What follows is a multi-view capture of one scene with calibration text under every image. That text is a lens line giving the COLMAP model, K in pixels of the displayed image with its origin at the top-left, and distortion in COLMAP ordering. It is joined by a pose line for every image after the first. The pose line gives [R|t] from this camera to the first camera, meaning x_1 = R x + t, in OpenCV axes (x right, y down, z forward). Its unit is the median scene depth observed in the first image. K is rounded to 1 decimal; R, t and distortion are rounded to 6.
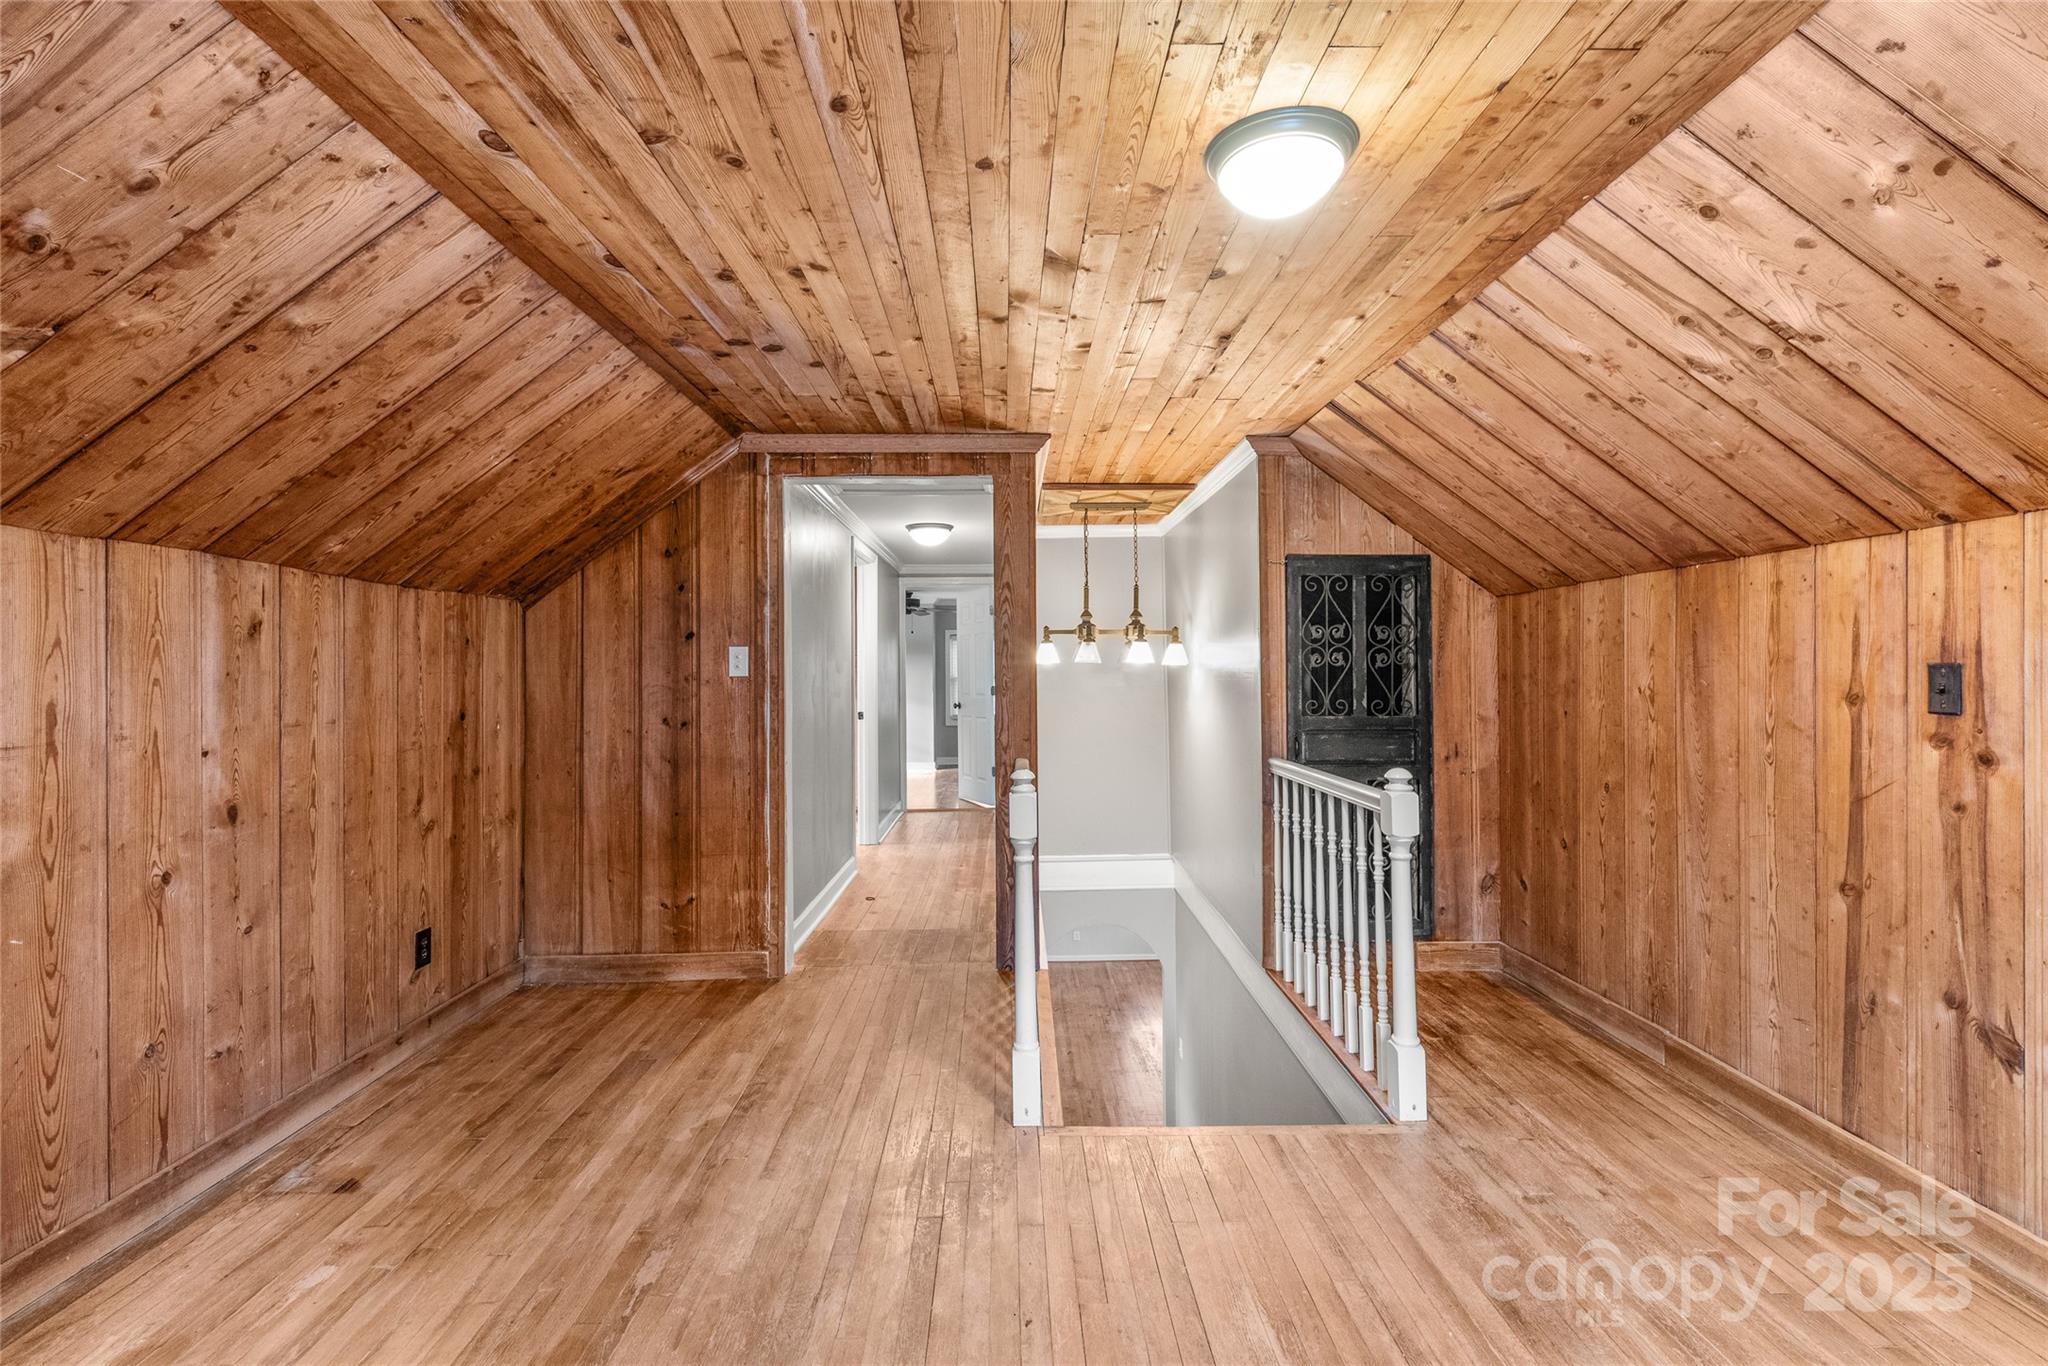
lens RADIAL K [[888.2, 0, 1036.1], [0, 888.2, 664.1], [0, 0, 1]] dist [0.000876, -0.000608]
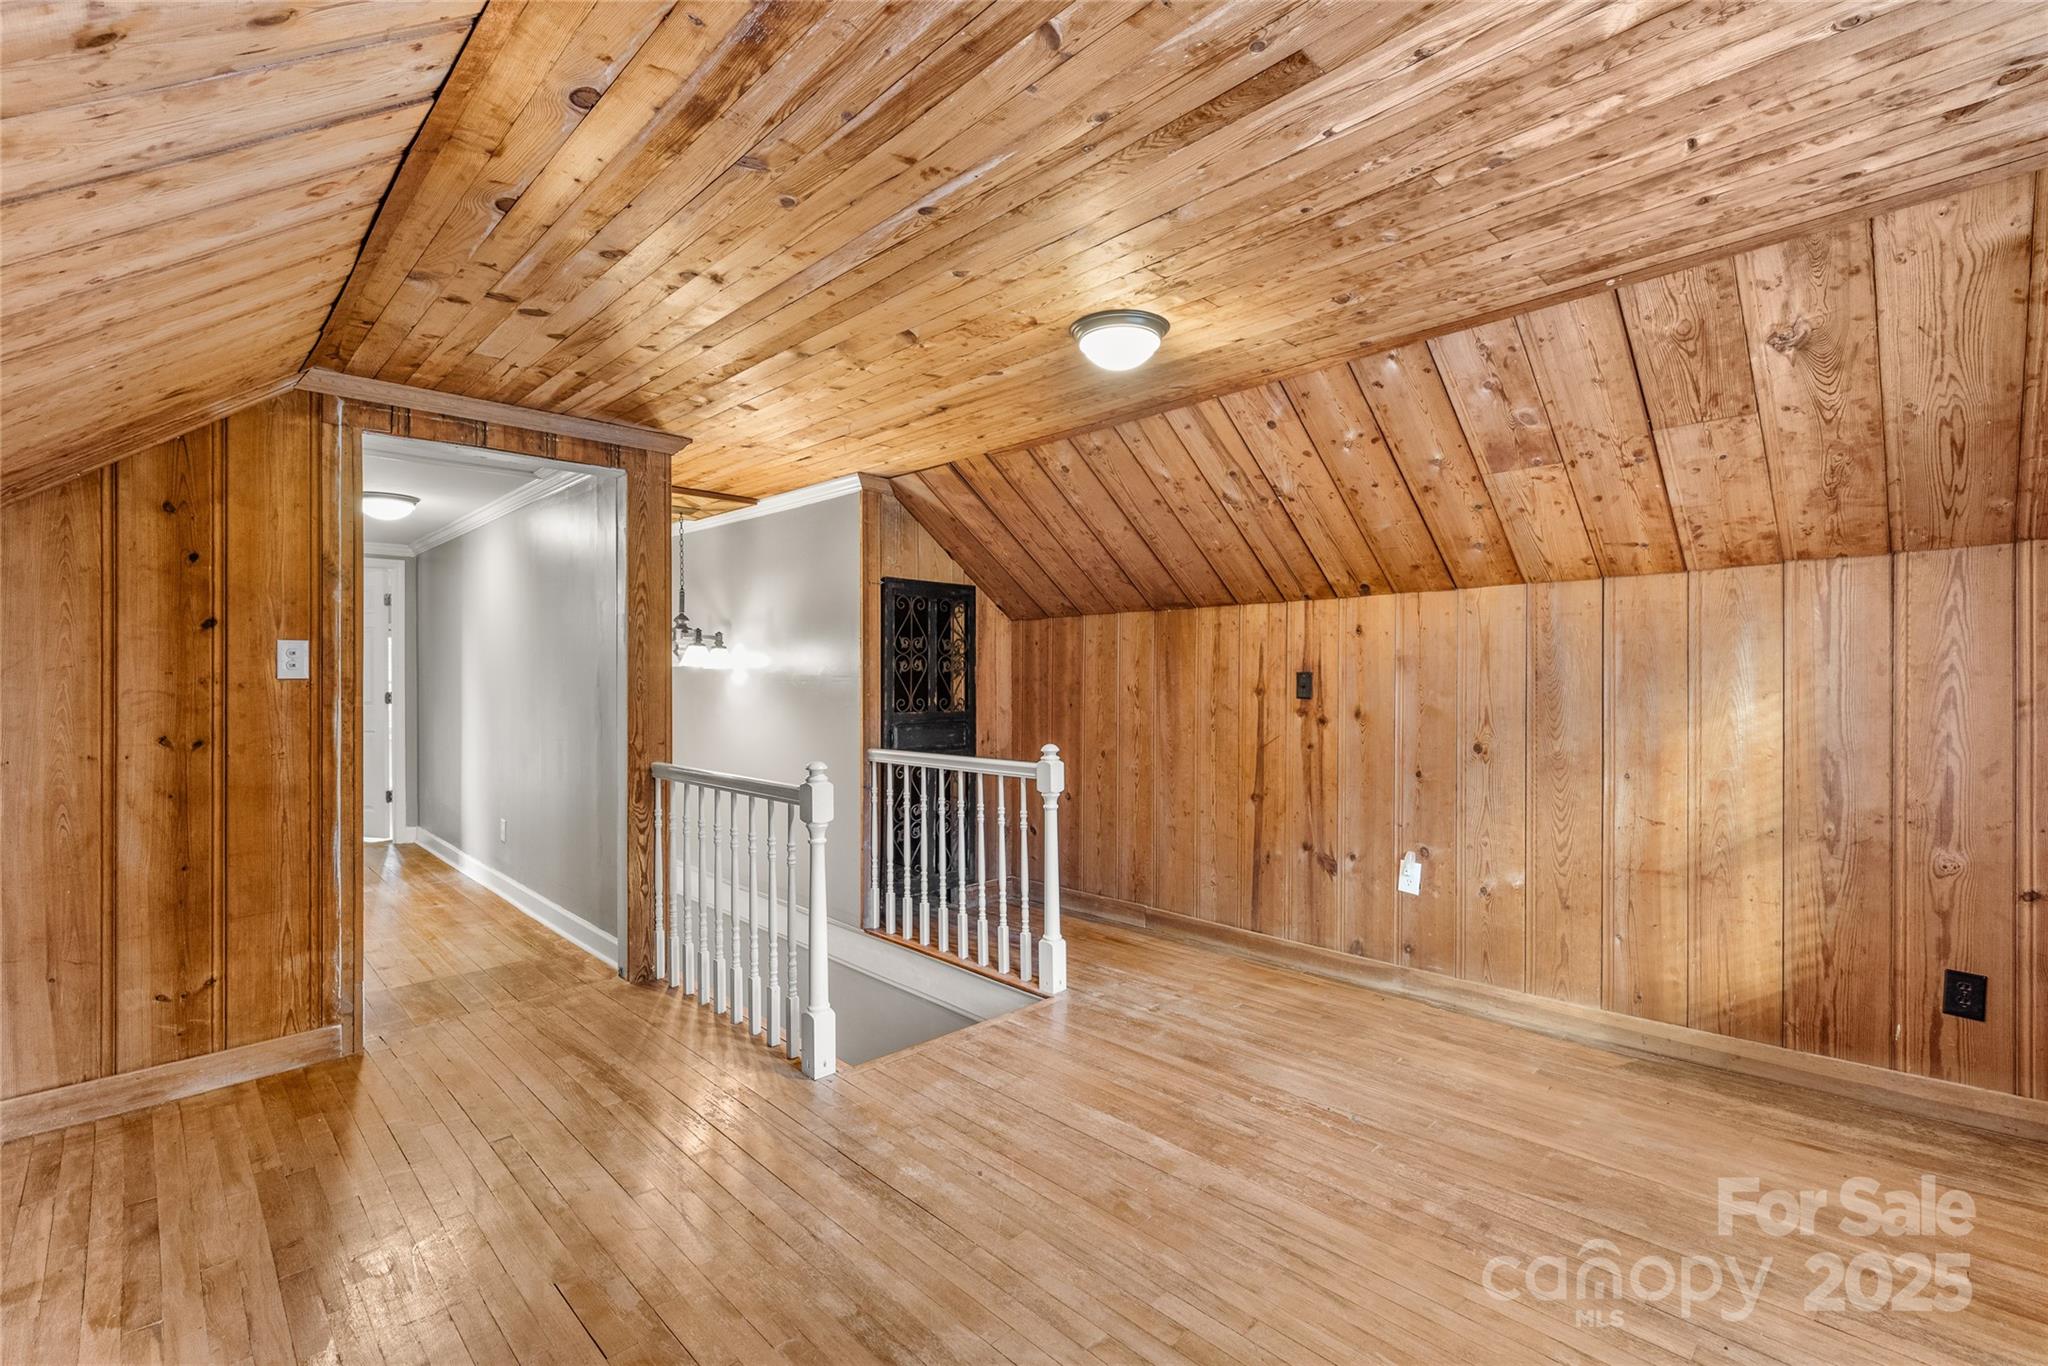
lens RADIAL K [[884.1, 0, 1022.4], [0, 884.1, 670.1], [0, 0, 1]] dist [-0.000629, -0.000434]
pose [[0.733084, 0.008224, 0.680088, -0.543080], [-0.008835, 0.999958, -0.002569, 0.003828], [-0.680081, -0.004126, 0.733126, 0.007584]]
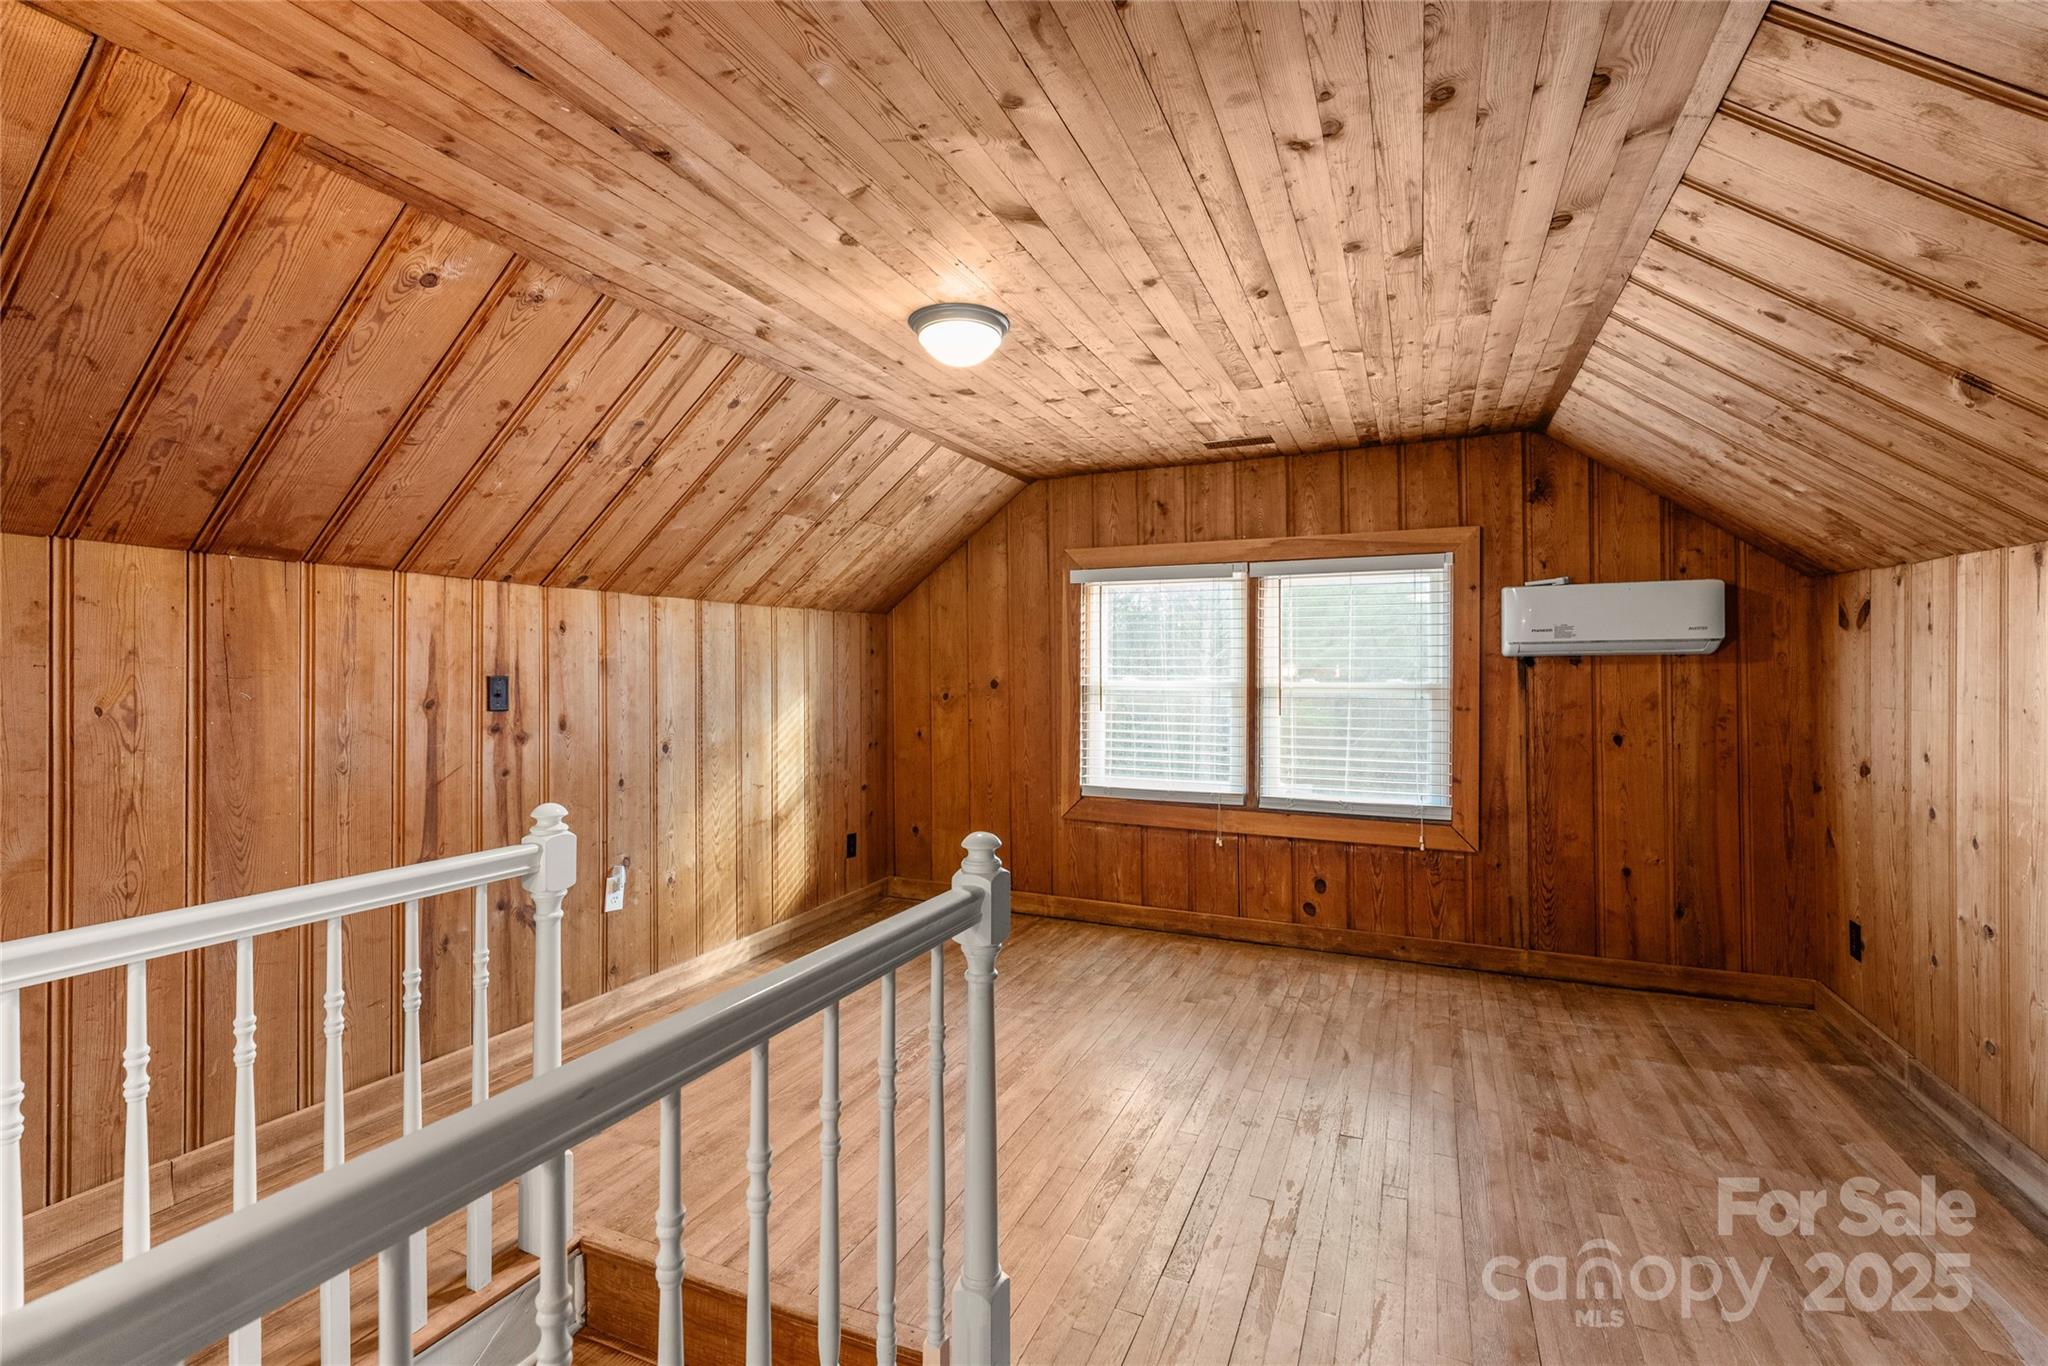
lens RADIAL K [[884.1, 0, 1022.4], [0, 884.1, 670.1], [0, 0, 1]] dist [-0.000629, -0.000434]
pose [[-0.897983, 0.012962, 0.439840, -0.288610], [0.005946, 0.999832, -0.017326, 0.014841], [-0.439991, -0.012943, -0.897909, 1.431325]]
